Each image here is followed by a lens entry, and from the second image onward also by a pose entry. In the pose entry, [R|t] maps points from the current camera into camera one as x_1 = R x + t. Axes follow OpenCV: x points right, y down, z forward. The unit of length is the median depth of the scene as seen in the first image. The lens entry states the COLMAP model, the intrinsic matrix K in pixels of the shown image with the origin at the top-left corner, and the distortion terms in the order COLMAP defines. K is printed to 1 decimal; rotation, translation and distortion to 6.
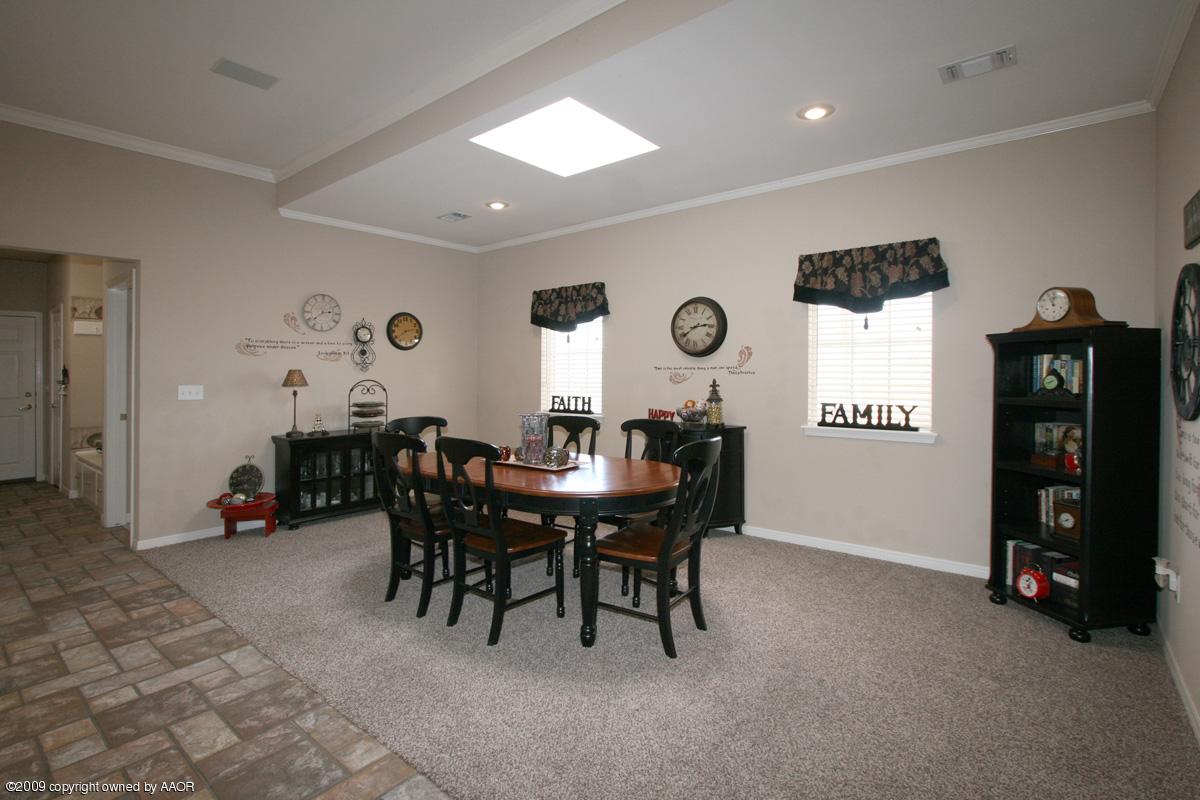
lens RADIAL K [[560.9, 0, 601.1], [0, 560.9, 362.7], [0, 0, 1]] dist [0.000656, 0.000064]
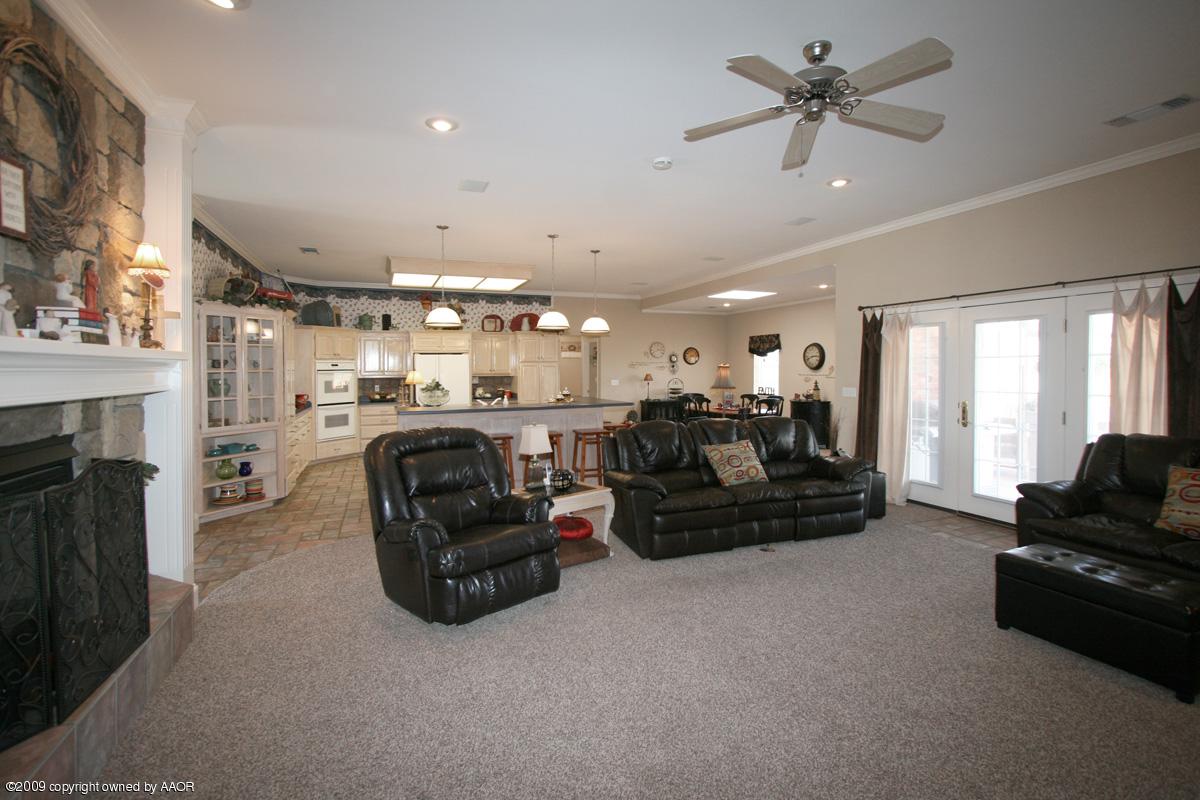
lens RADIAL K [[560.9, 0, 601.1], [0, 560.9, 362.7], [0, 0, 1]] dist [0.000656, 0.000064]
pose [[0.863557, -0.001817, -0.504248, 0.495710], [0.005387, 0.999970, 0.005624, -0.049639], [0.504222, -0.007573, 0.863541, -1.173821]]
